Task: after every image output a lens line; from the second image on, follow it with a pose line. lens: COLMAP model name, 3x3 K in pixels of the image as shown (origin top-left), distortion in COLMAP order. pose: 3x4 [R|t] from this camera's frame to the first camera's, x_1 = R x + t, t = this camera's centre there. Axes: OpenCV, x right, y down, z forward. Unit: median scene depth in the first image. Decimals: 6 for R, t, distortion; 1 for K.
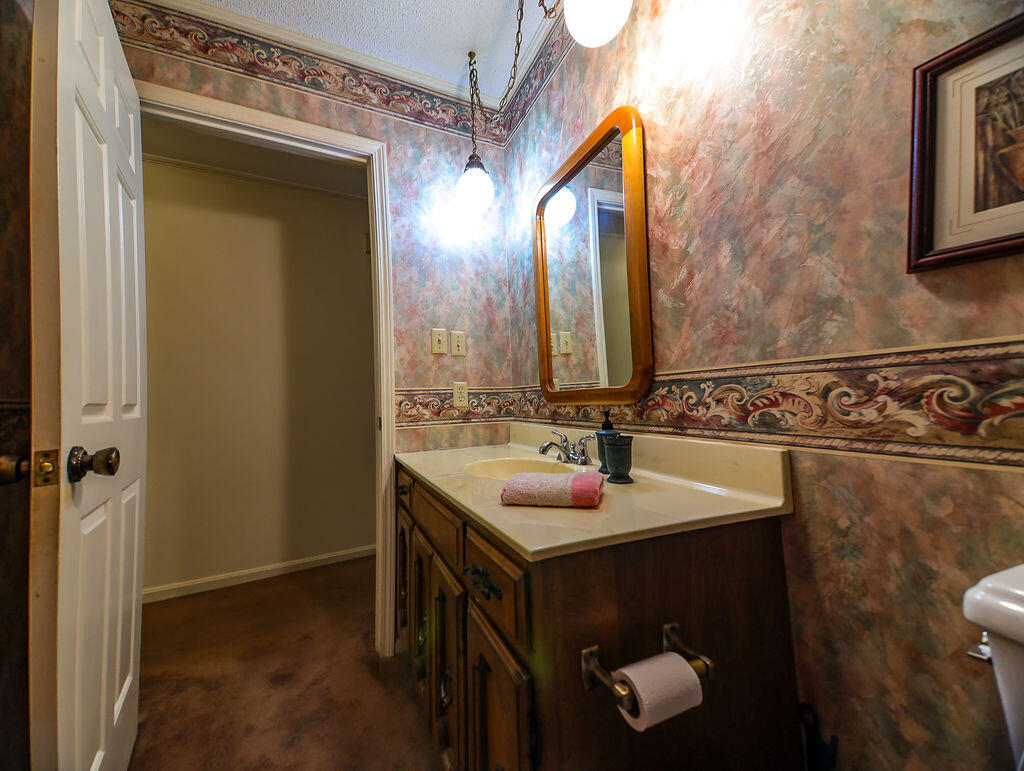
lens RADIAL K [[382.5, 0, 507.9], [0, 382.5, 386.0], [0, 0, 1]] dist [0.088911, -0.000053]
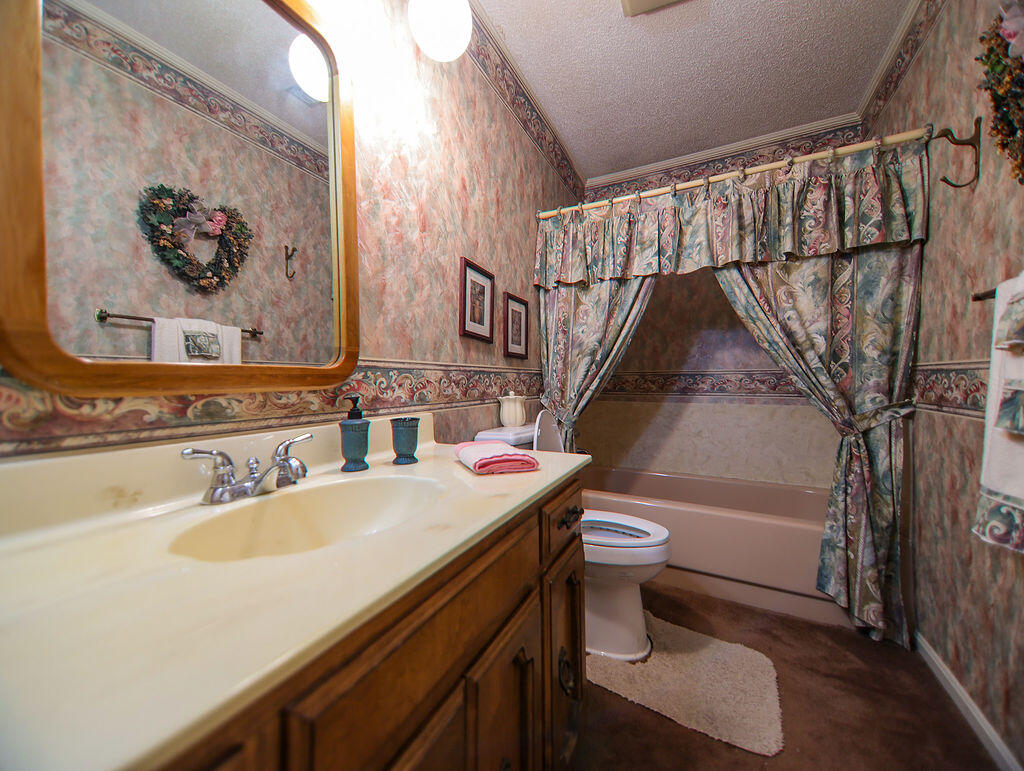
lens RADIAL K [[382.5, 0, 507.9], [0, 382.5, 386.0], [0, 0, 1]] dist [0.088911, -0.000053]
pose [[-0.591121, 0.017761, 0.806387, -0.713453], [-0.011819, 0.999459, -0.030677, 0.072488], [-0.806496, -0.027665, -0.590592, 1.409407]]
